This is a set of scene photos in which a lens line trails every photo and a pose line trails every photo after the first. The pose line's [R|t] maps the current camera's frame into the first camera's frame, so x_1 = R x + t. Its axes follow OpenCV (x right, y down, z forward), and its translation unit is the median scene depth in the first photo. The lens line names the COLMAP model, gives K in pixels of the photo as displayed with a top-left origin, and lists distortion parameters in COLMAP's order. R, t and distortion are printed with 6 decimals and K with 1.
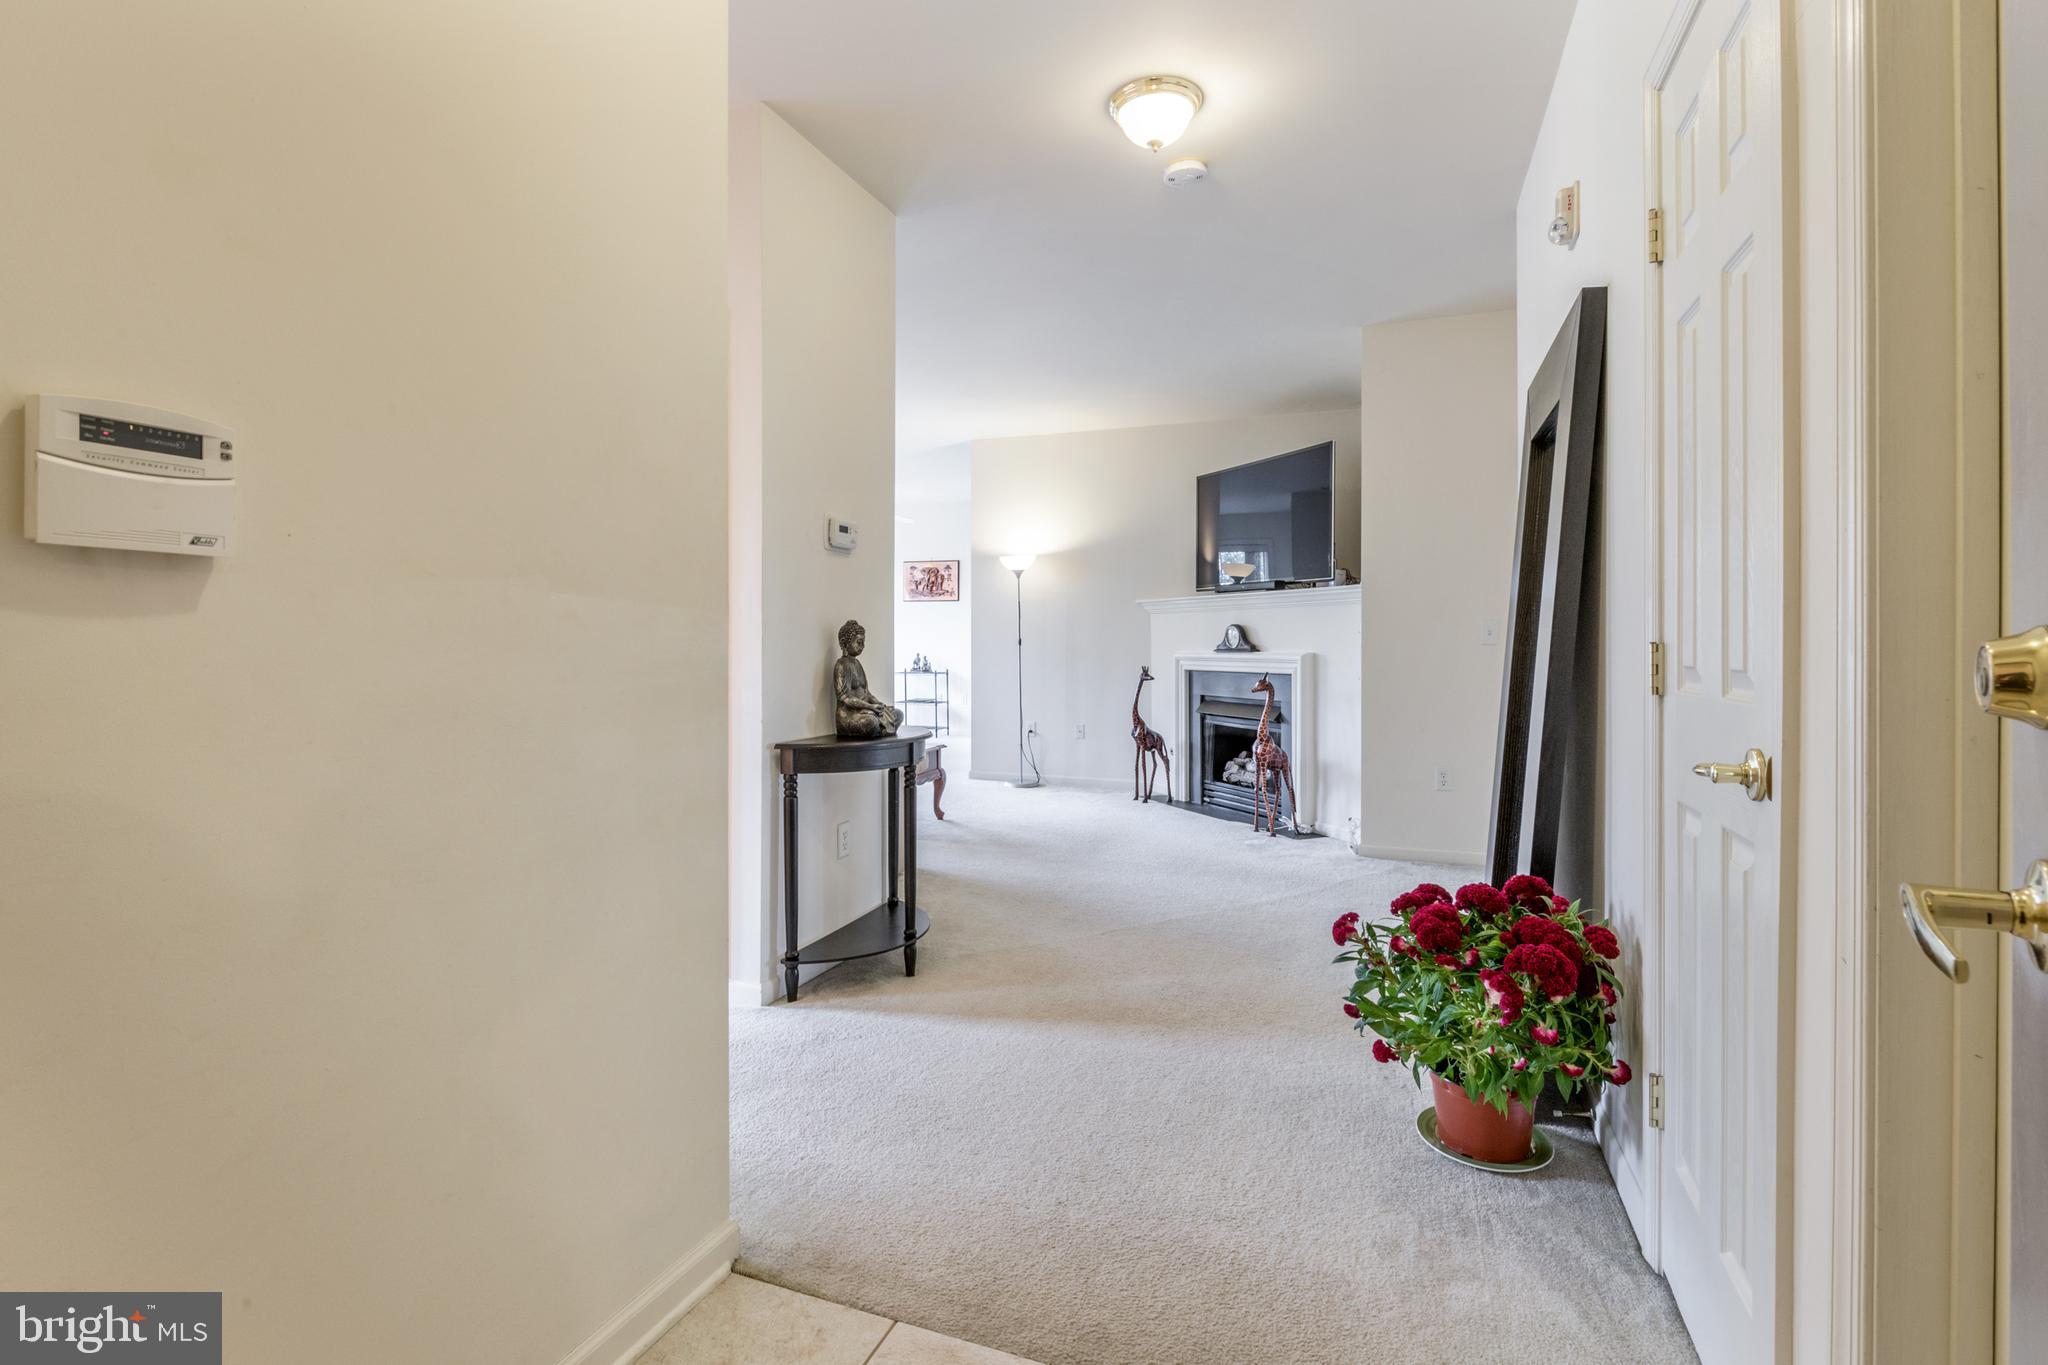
lens RADIAL K [[1022.5, 0, 1019.9], [0, 1022.5, 642.1], [0, 0, 1]] dist [0.000348, -0.000010]
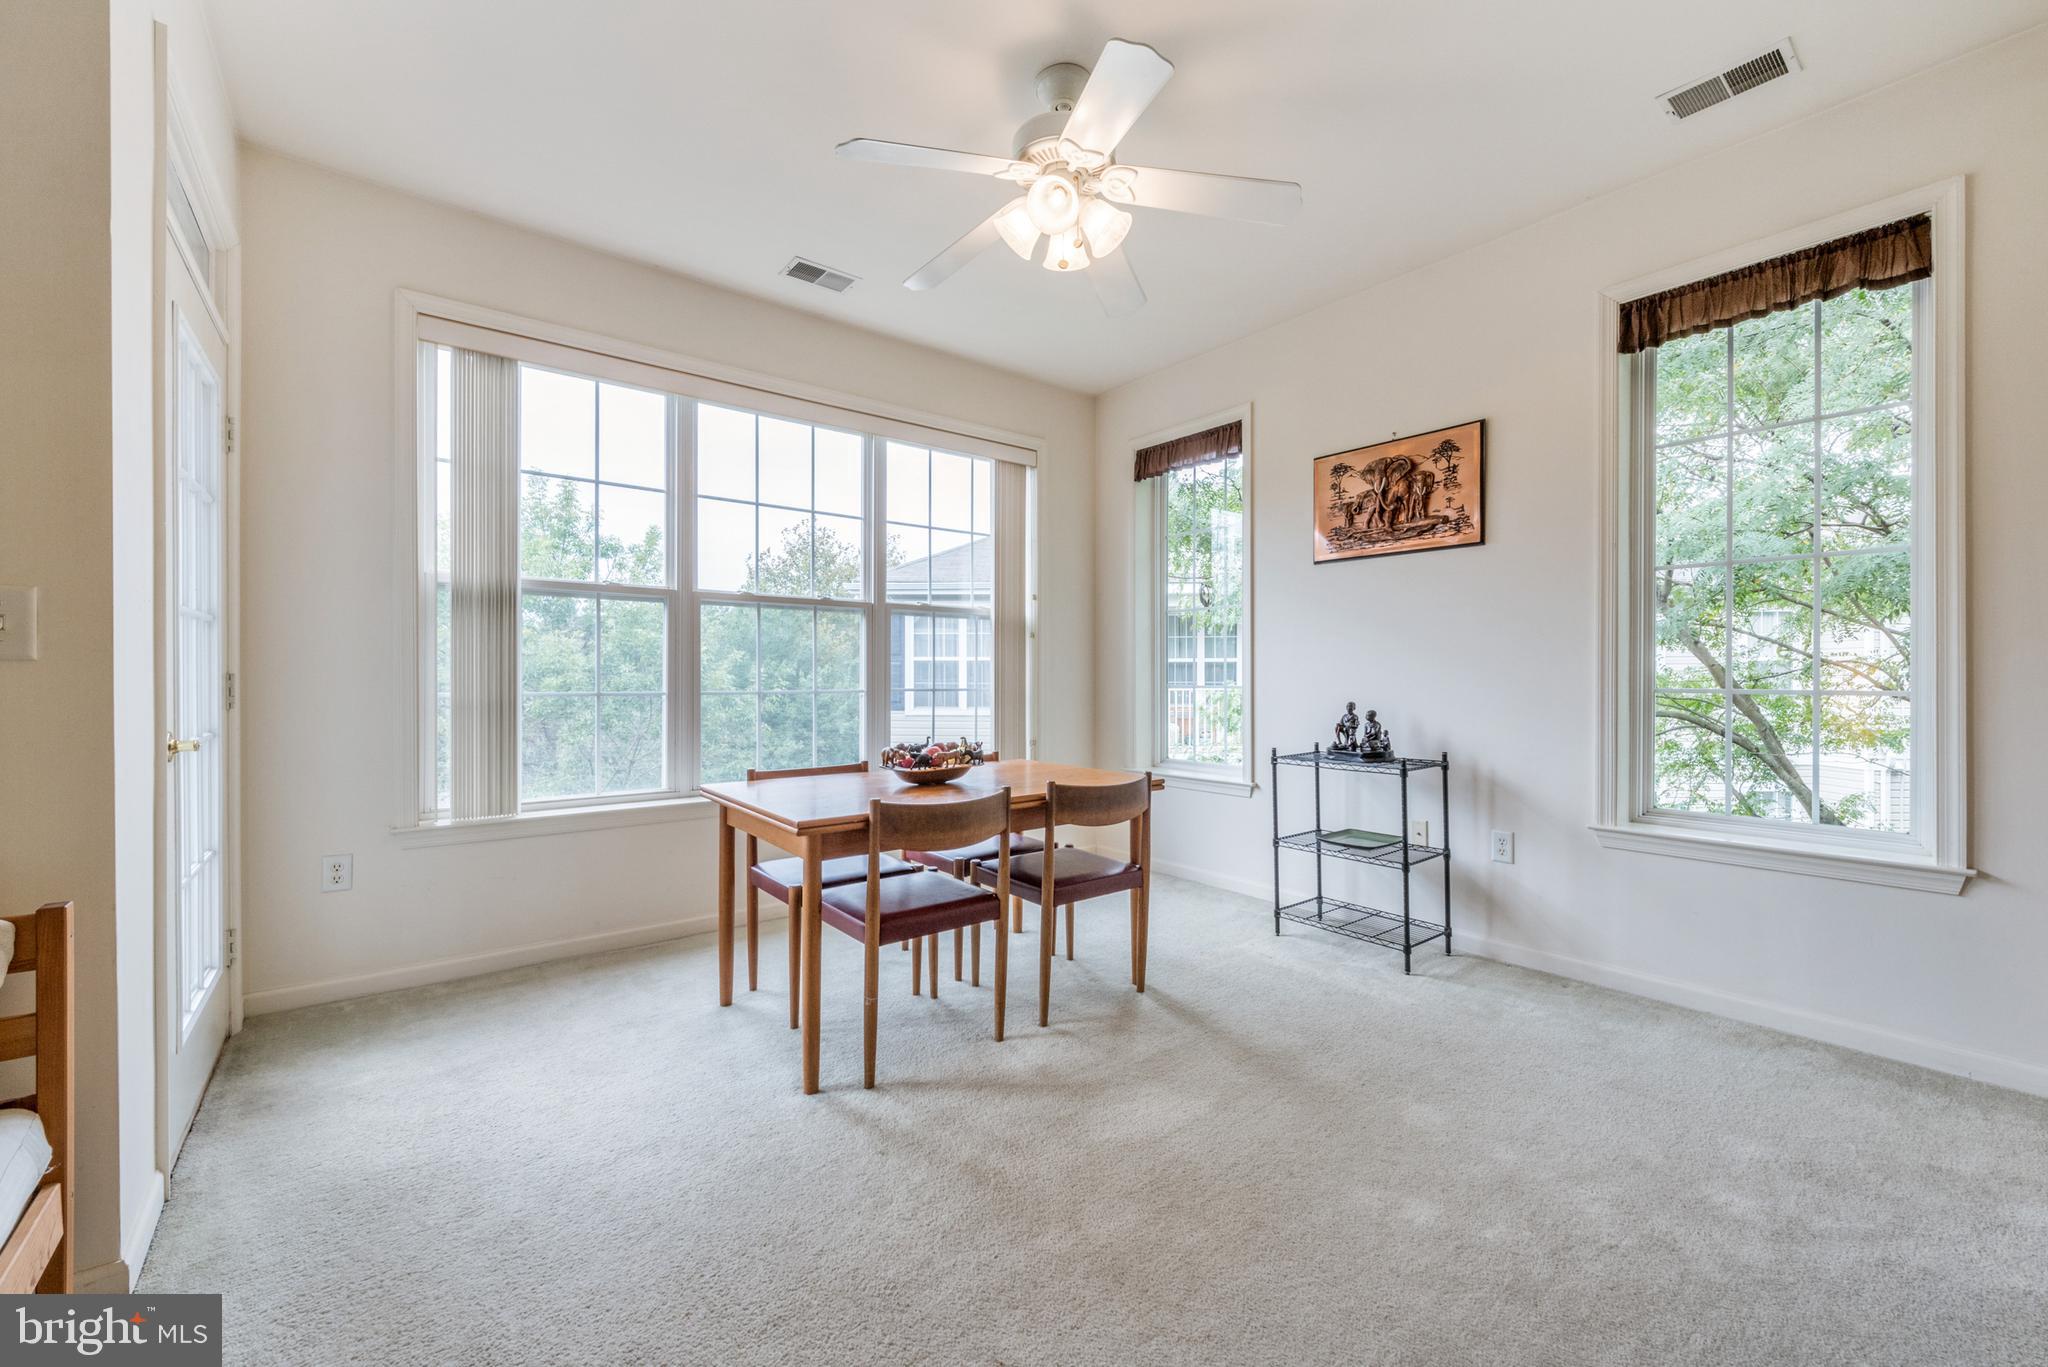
lens RADIAL K [[823.6, 0, 1027.0], [0, 823.6, 674.8], [0, 0, 1]] dist [0.002484, -0.000100]
pose [[0.858213, -0.002634, -0.513287, -0.083188], [-0.000002, 0.999987, -0.005135, 0.004577], [0.513294, 0.004408, 0.858202, 1.163594]]
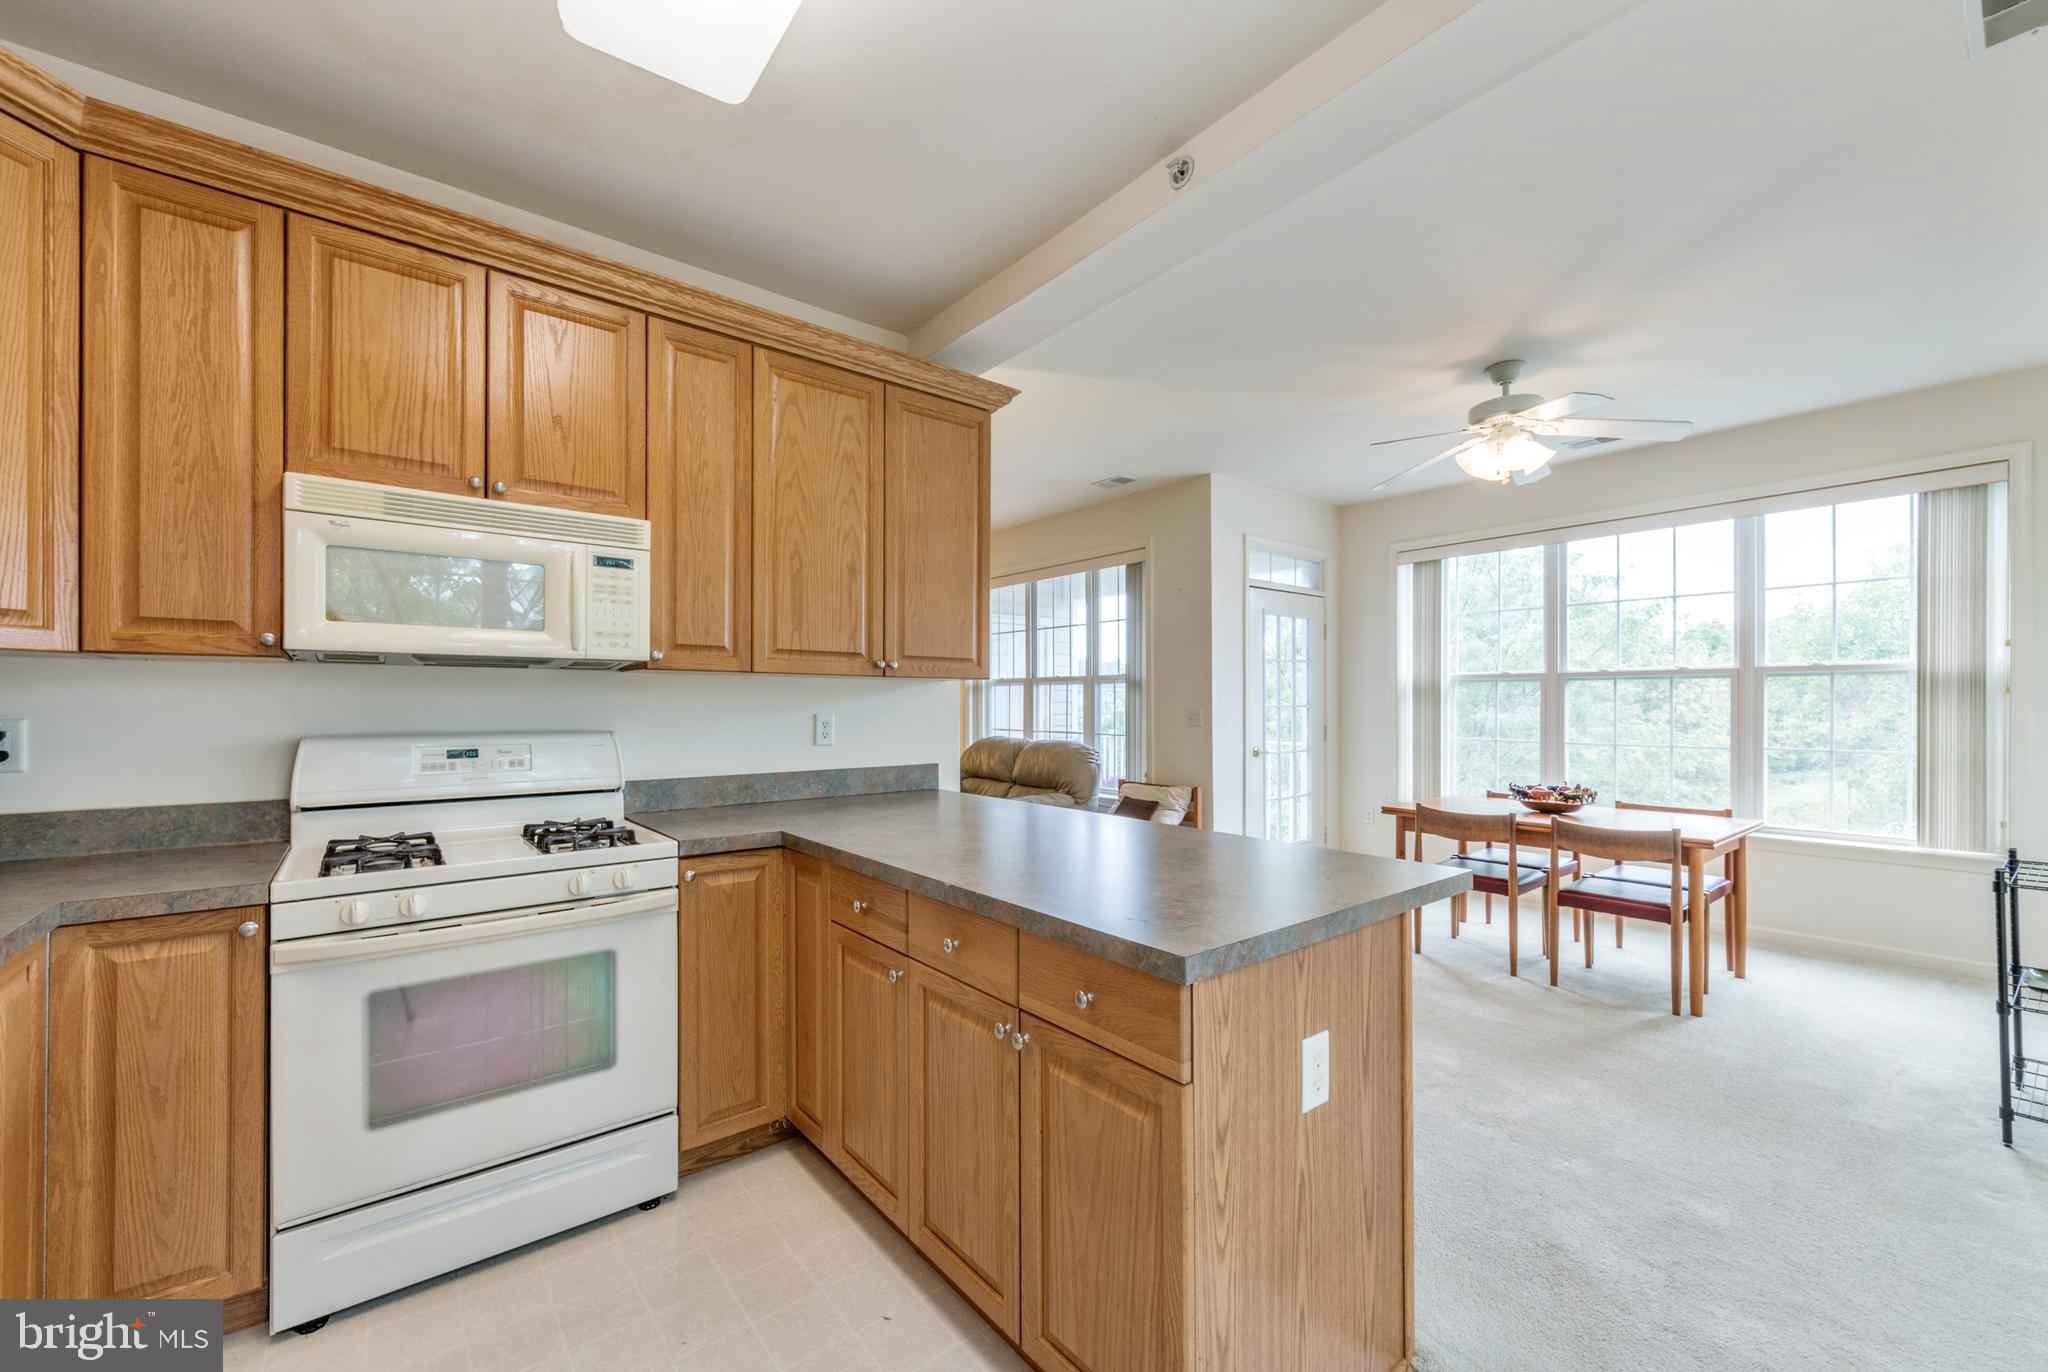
lens RADIAL K [[799.1, 0, 1029.0], [0, 799.1, 704.0], [0, 0, 1]] dist [0.014716, -0.004910]
pose [[-0.512706, -0.001751, -0.858562, 0.334029], [-0.001856, 0.999998, -0.000931, -0.019729], [0.858562, 0.001116, -0.512708, 1.447181]]
